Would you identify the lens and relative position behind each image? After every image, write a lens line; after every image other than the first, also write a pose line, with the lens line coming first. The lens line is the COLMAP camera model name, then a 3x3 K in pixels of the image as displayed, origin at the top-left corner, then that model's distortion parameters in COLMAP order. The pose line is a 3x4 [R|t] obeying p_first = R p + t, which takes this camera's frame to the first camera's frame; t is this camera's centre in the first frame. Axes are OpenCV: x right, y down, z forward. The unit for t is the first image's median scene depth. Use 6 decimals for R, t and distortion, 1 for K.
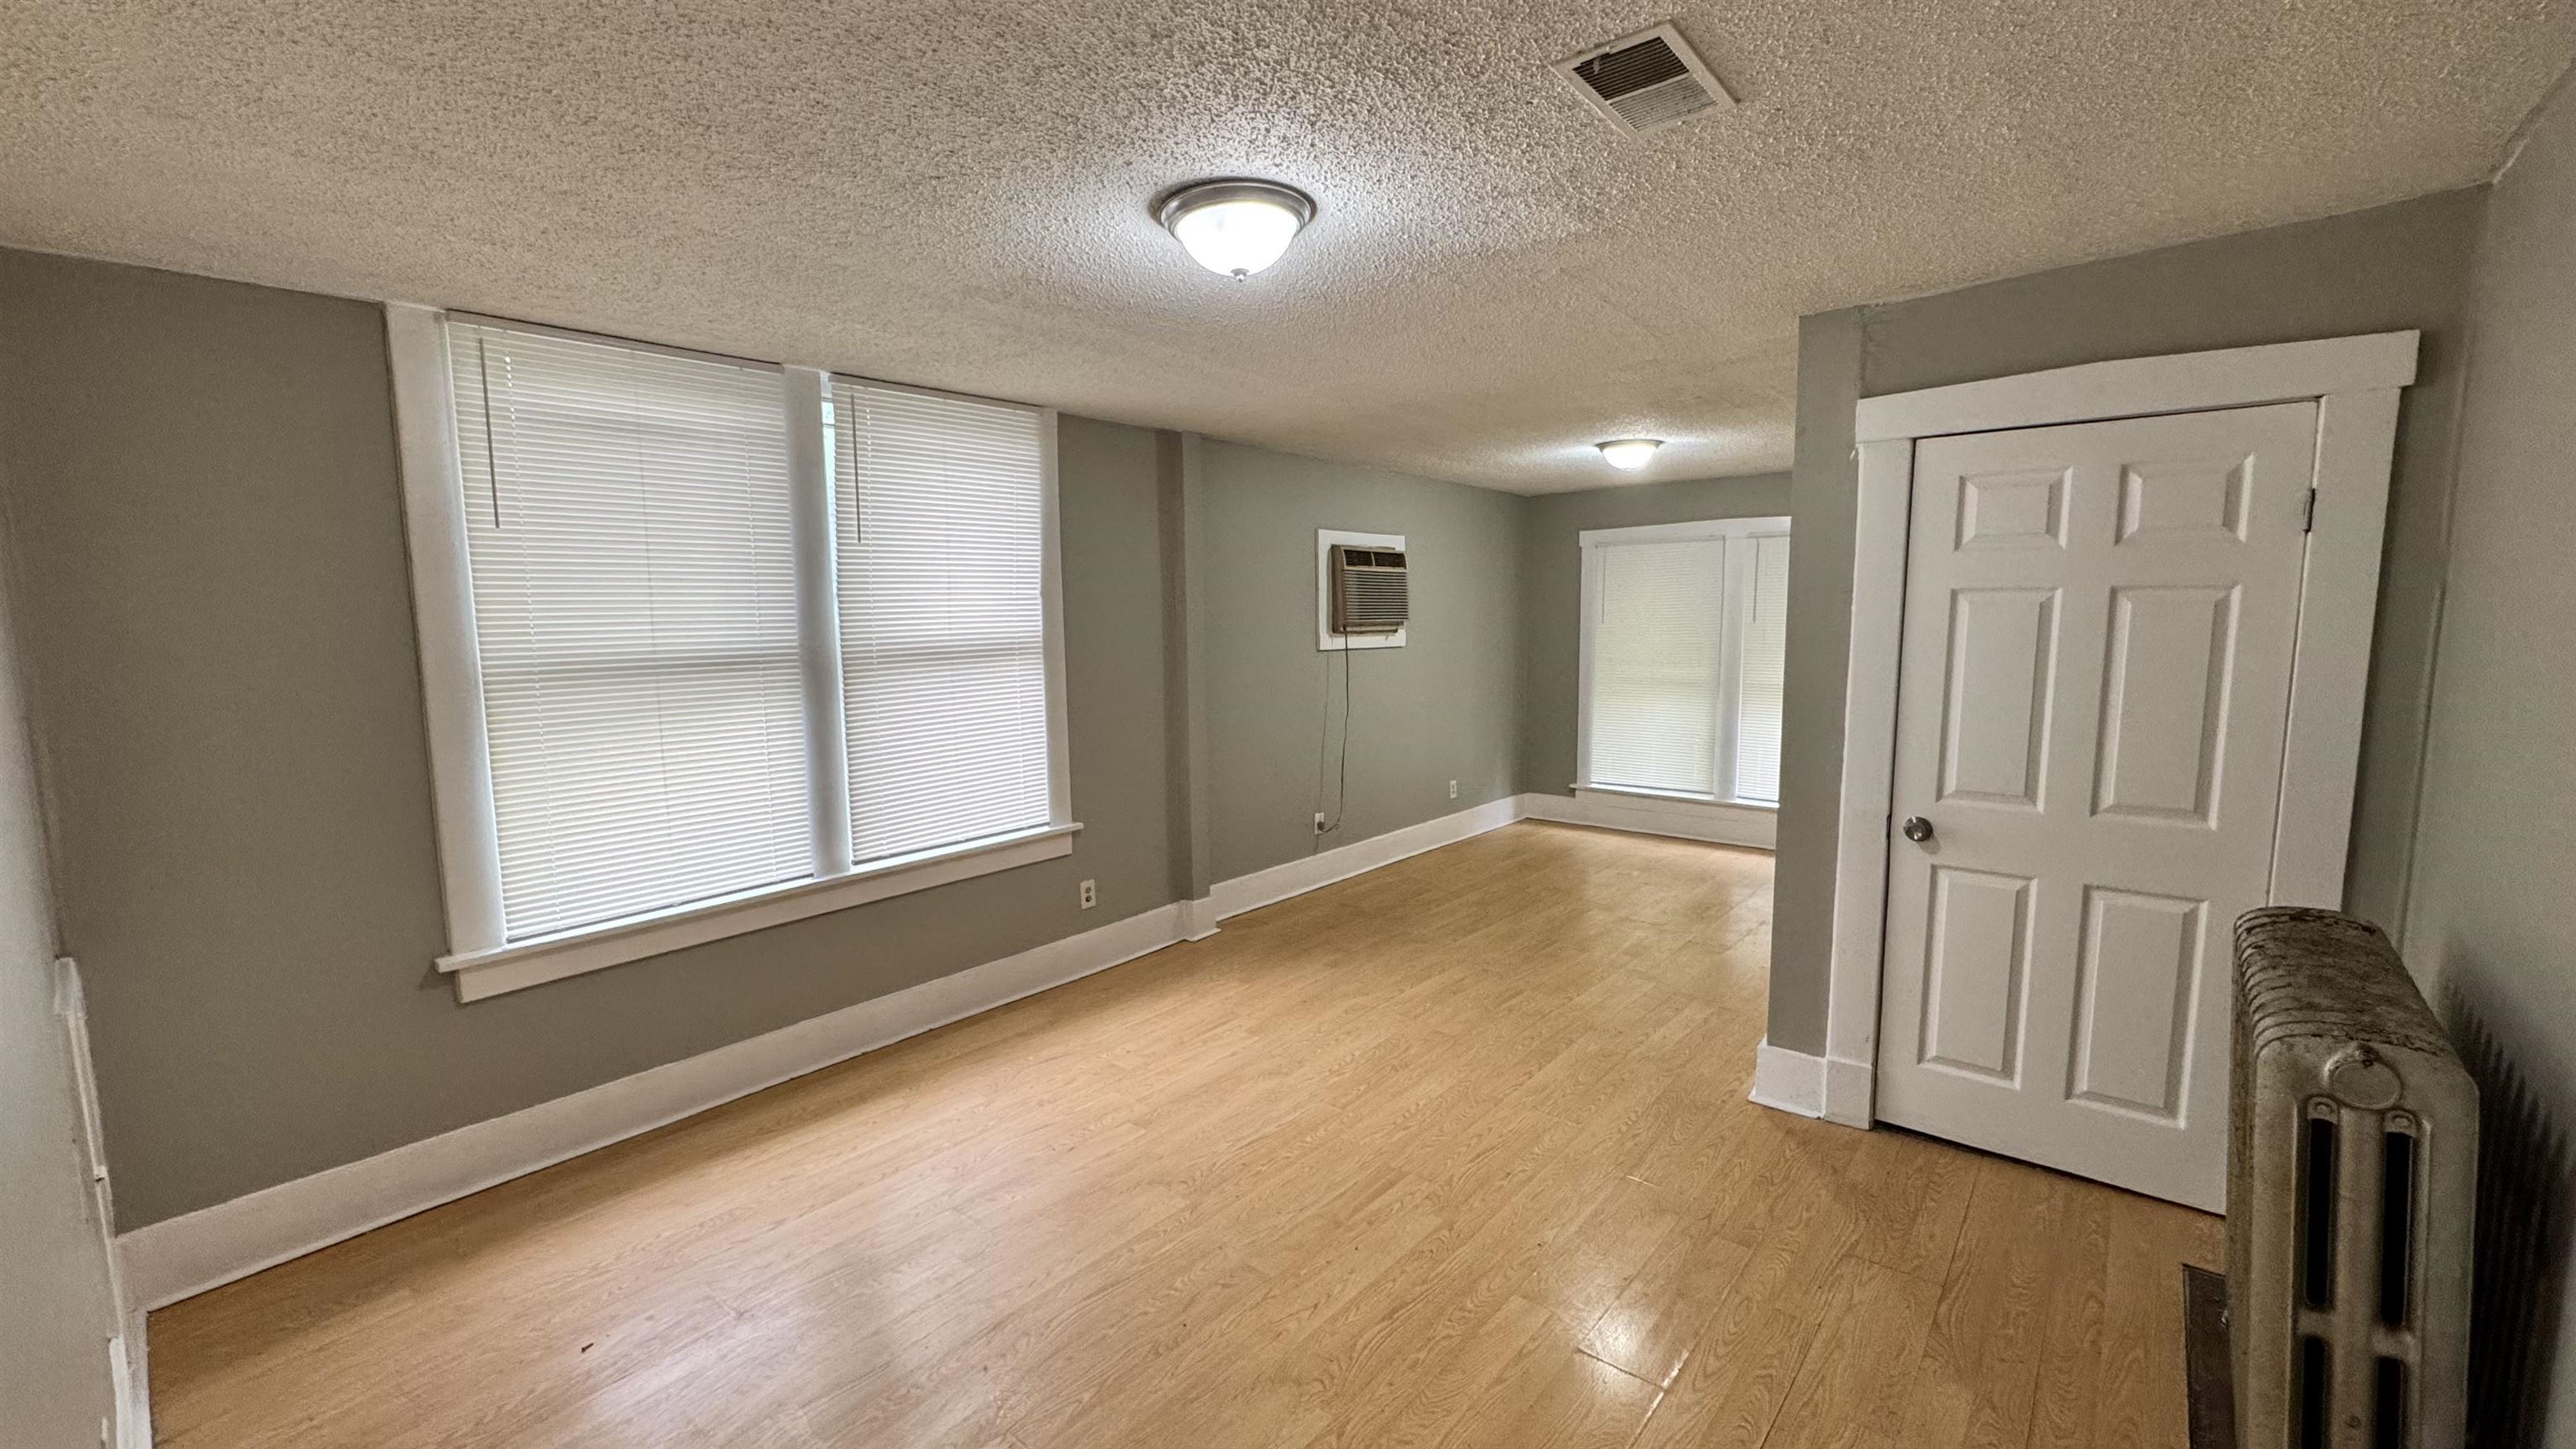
lens RADIAL K [[1024.8, 0, 1291.2], [0, 1024.8, 732.5], [0, 0, 1]] dist [-0.000957, 0.000316]
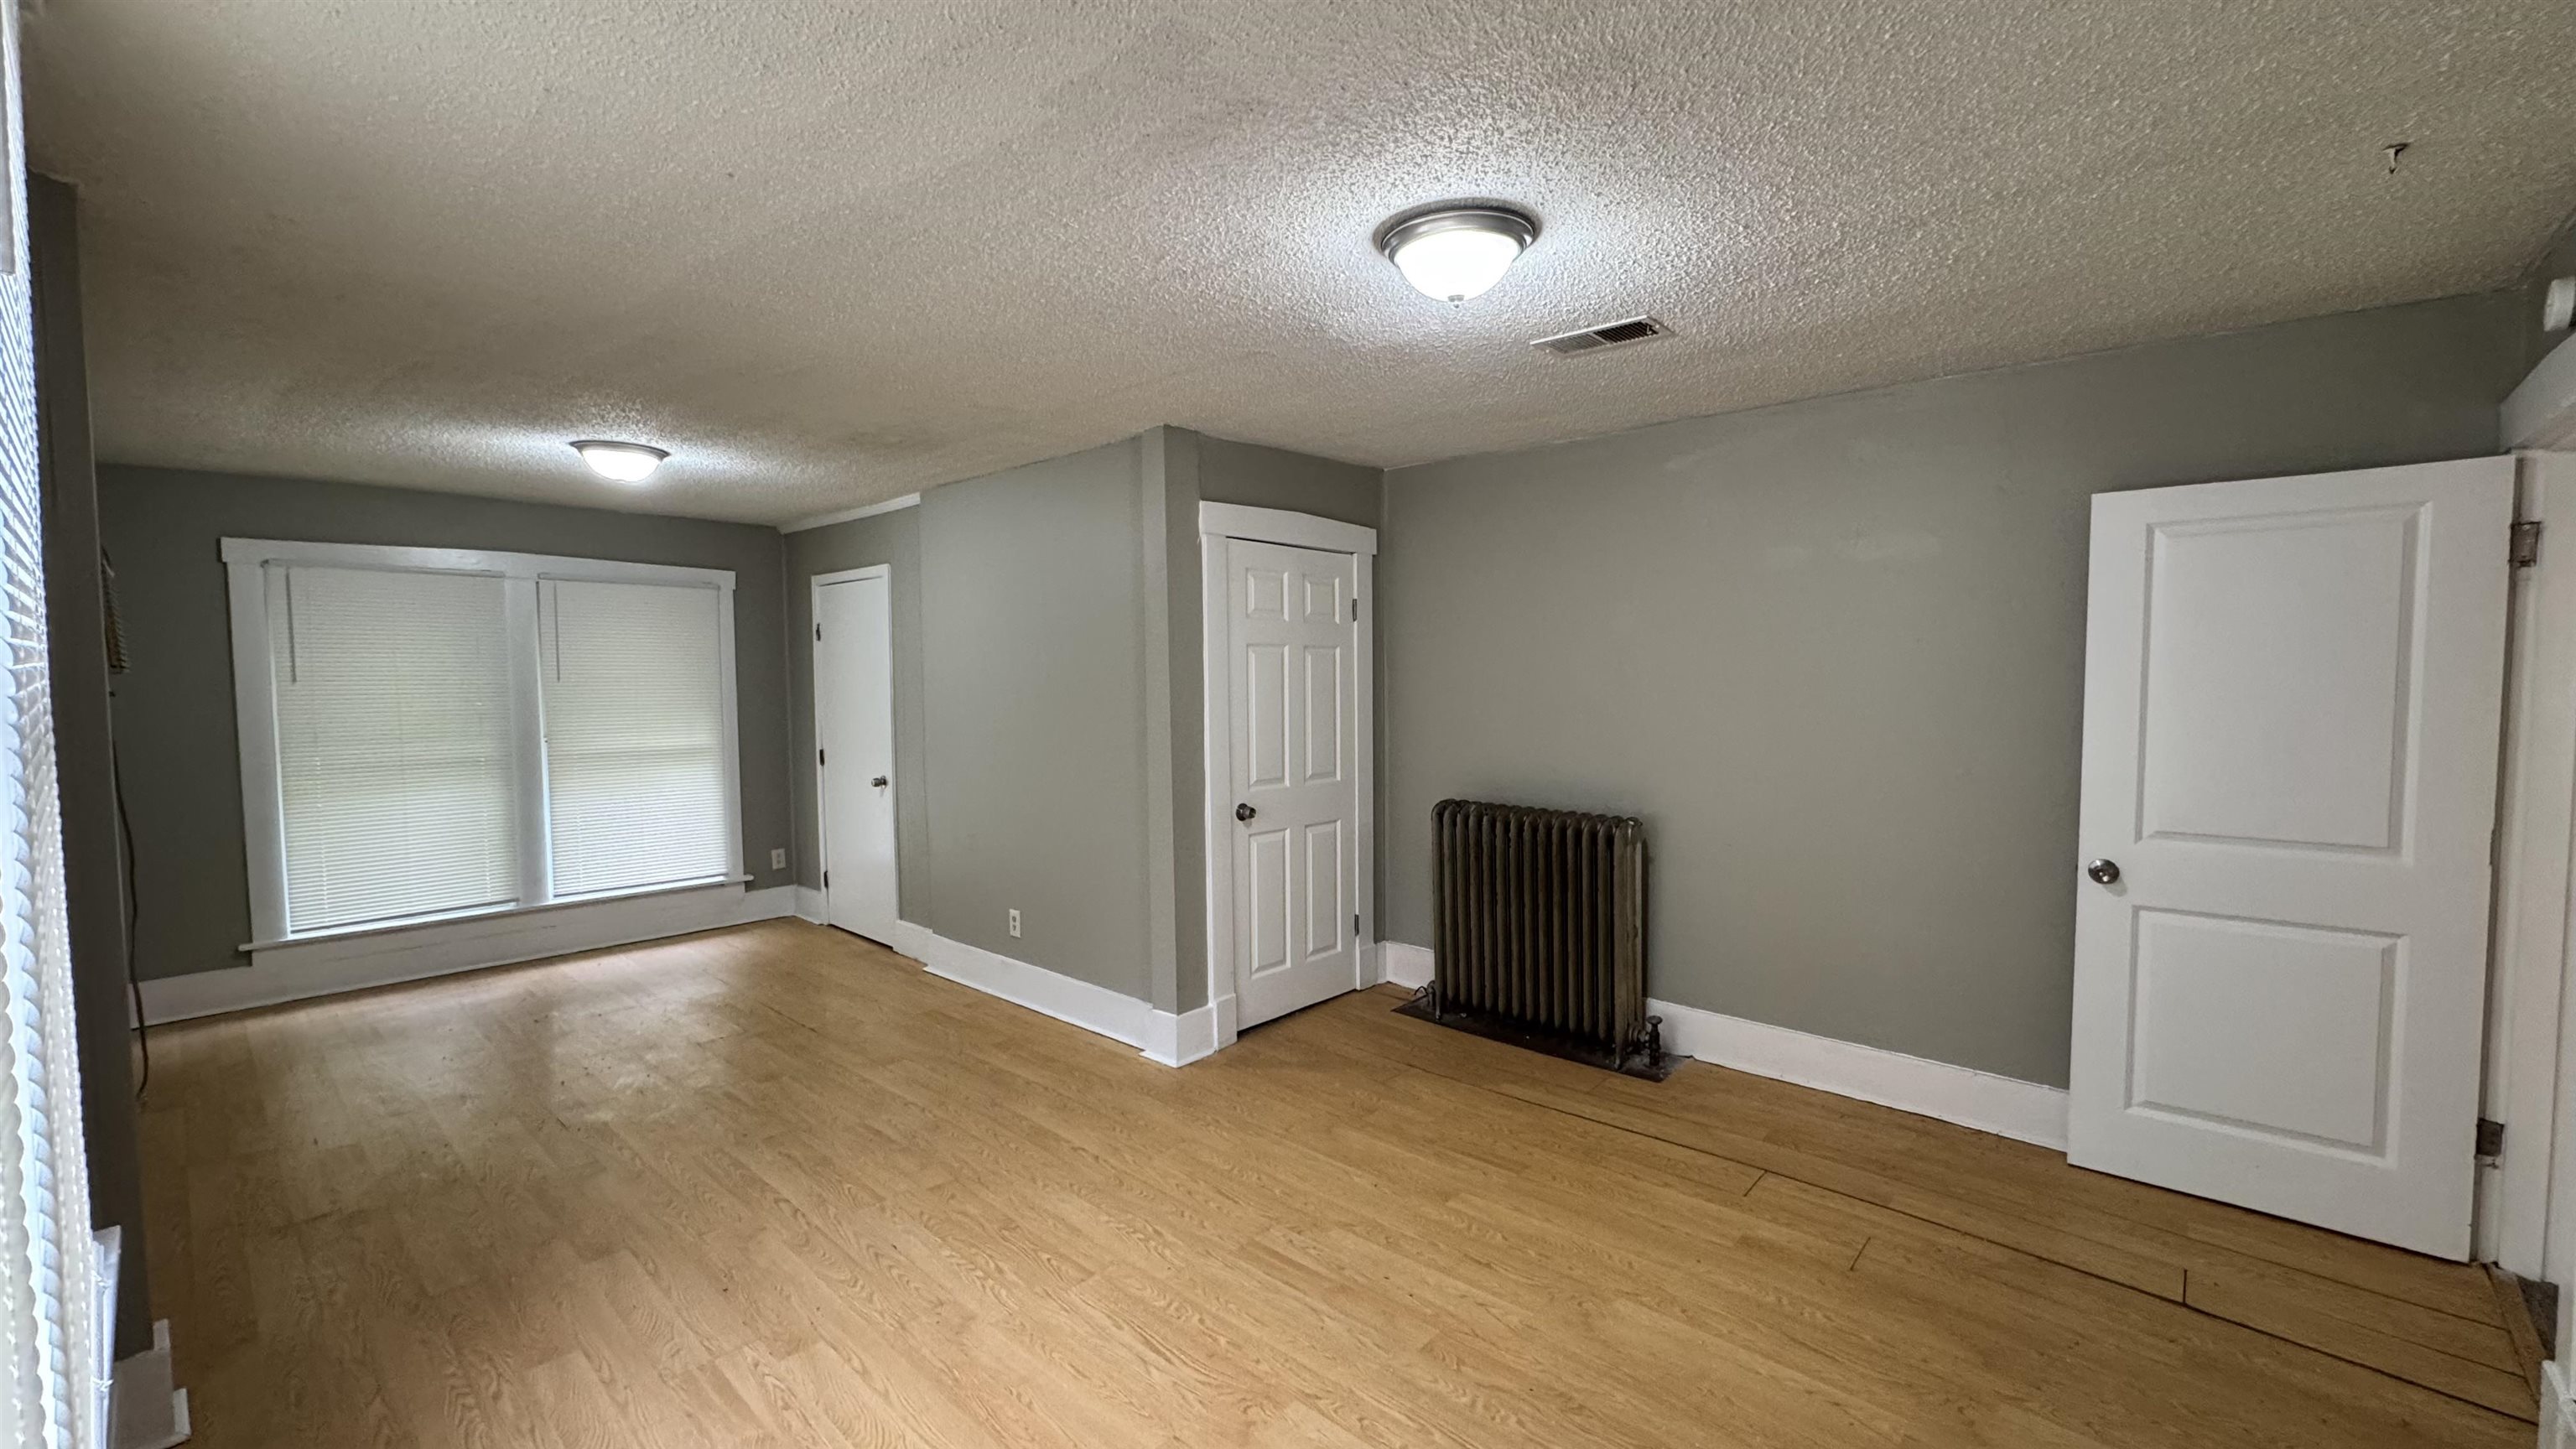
lens RADIAL K [[1024.8, 0, 1291.2], [0, 1024.8, 732.5], [0, 0, 1]] dist [-0.000957, 0.000316]
pose [[0.038602, -0.045836, 0.998203, -0.791108], [0.121697, 0.991727, 0.040832, -0.063809], [-0.991816, 0.119902, 0.043861, 0.858090]]
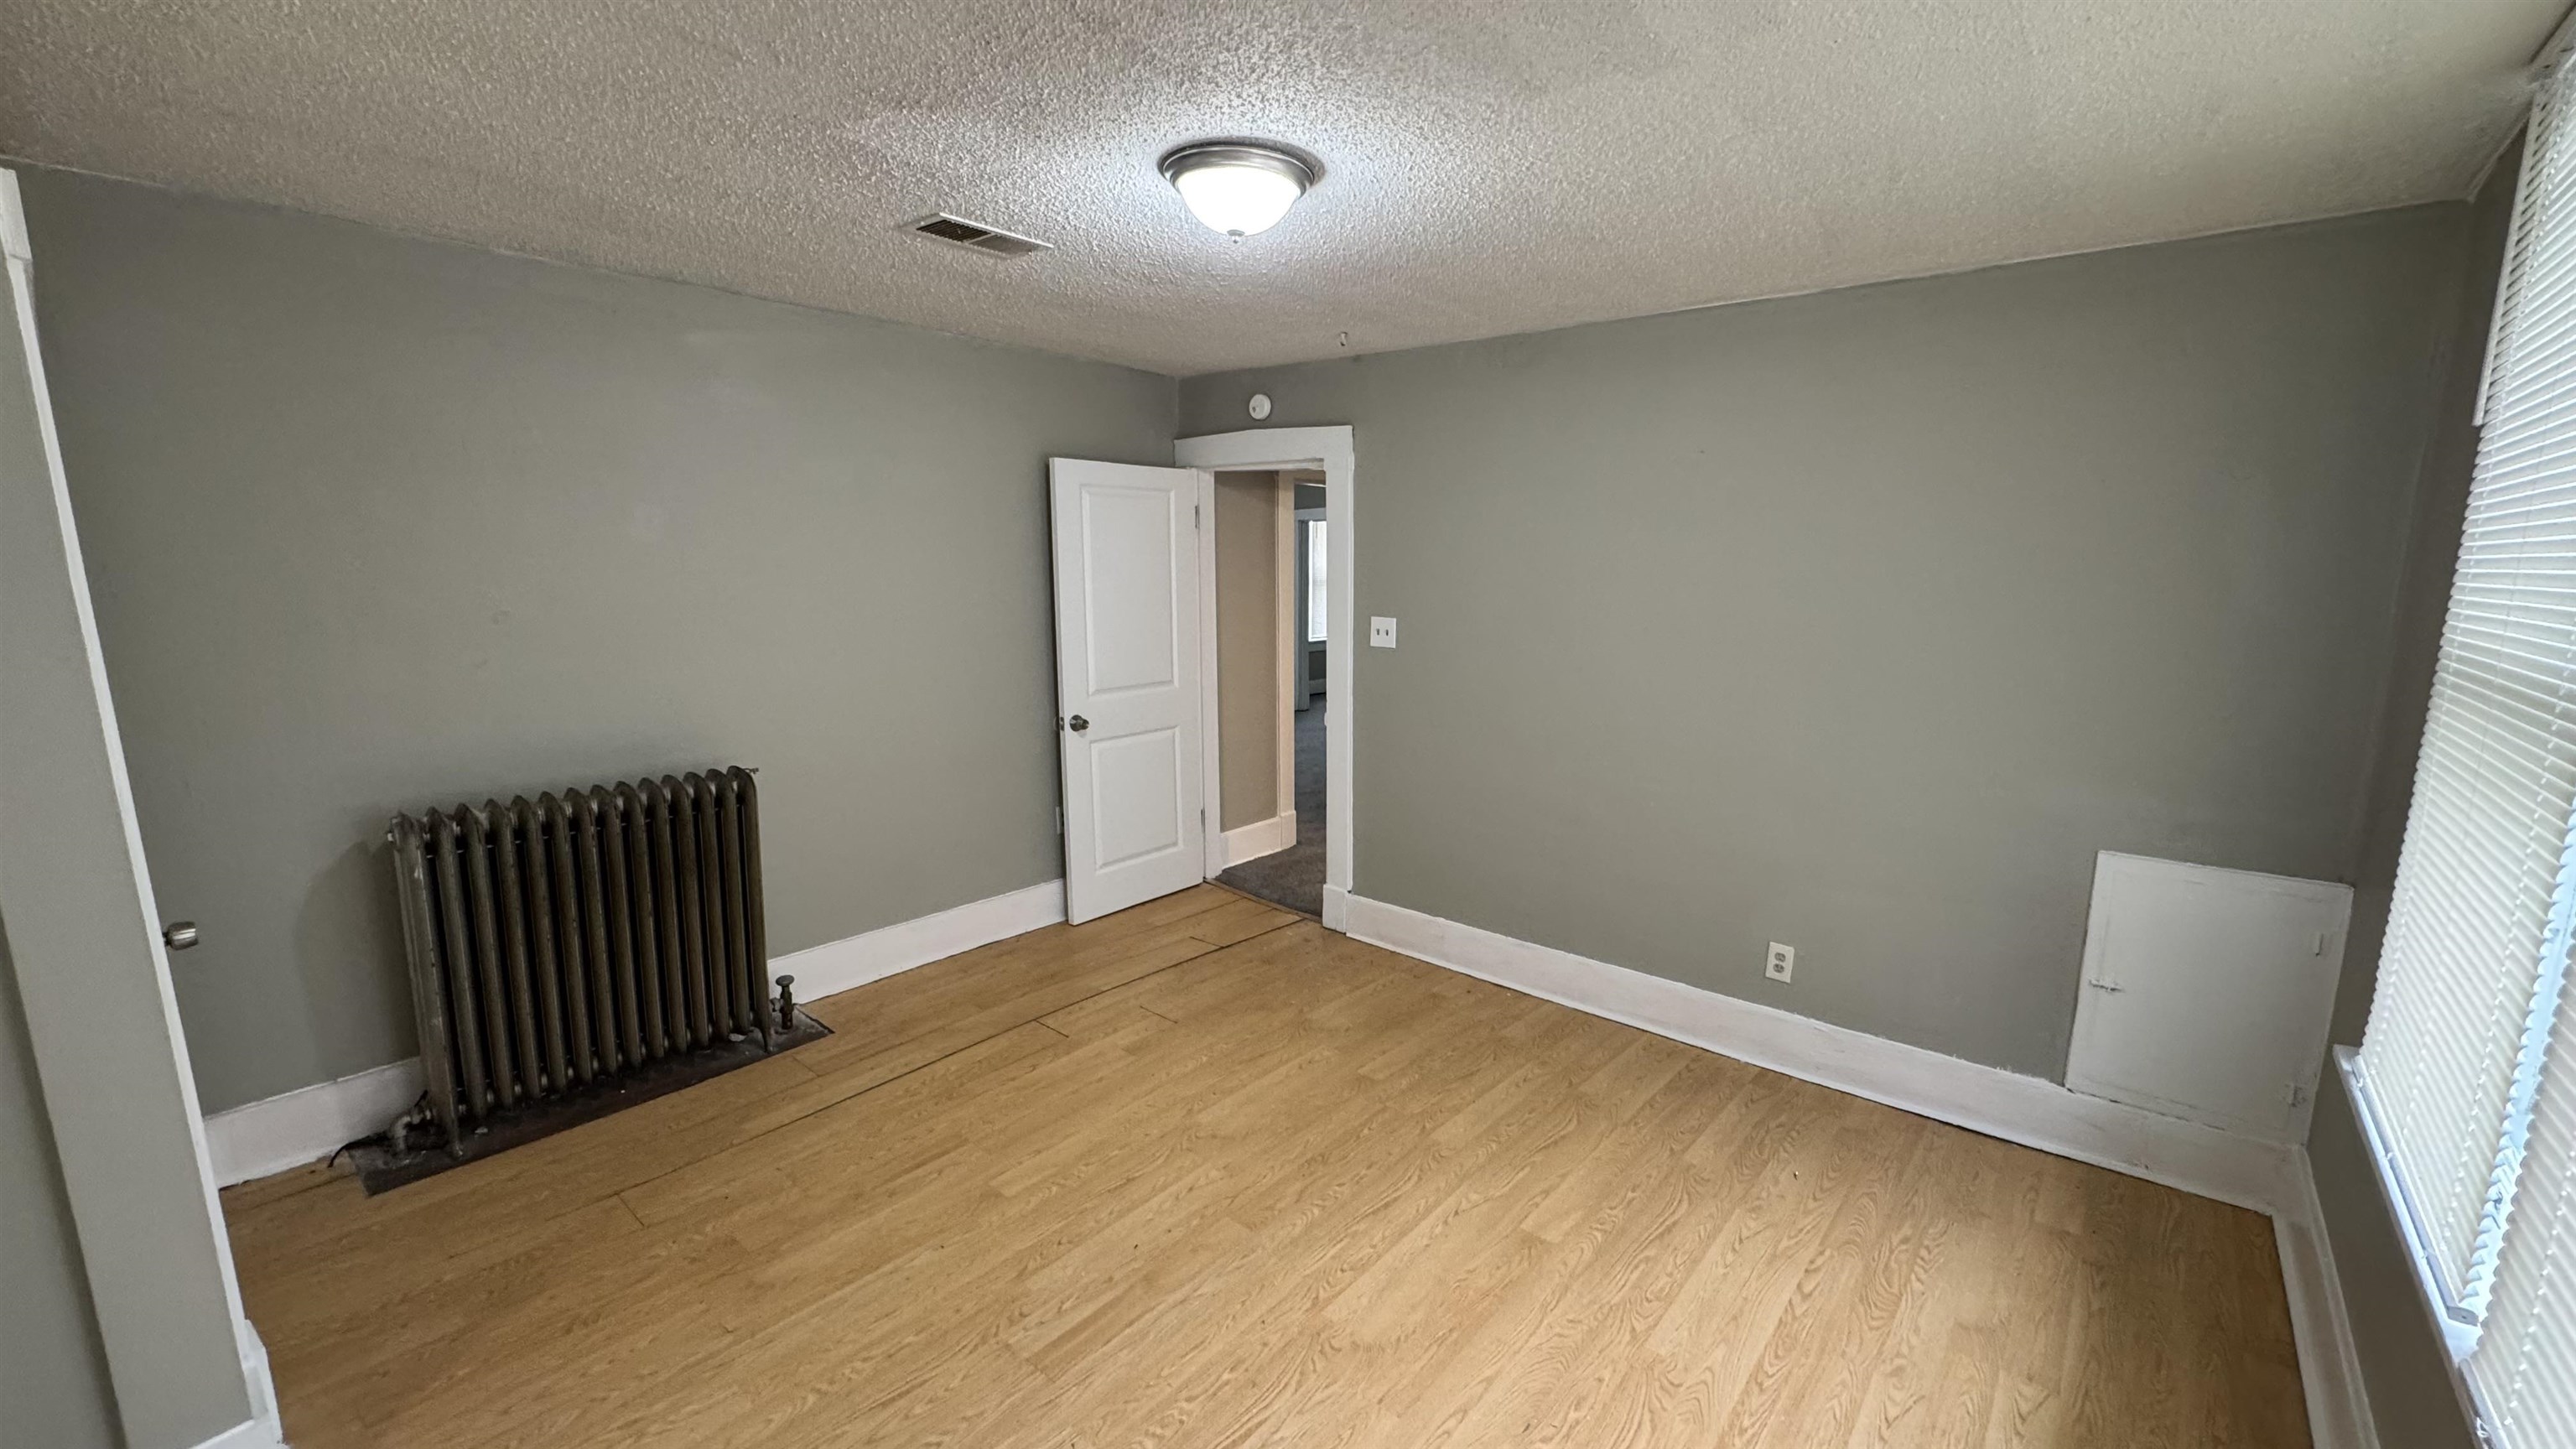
lens RADIAL K [[1024.8, 0, 1291.2], [0, 1024.8, 732.5], [0, 0, 1]] dist [-0.000957, 0.000316]
pose [[-0.999945, 0.006850, 0.007925, -0.078807], [0.008819, 0.958803, 0.283935, -0.194328], [-0.005653, 0.283989, -0.958811, 1.547485]]
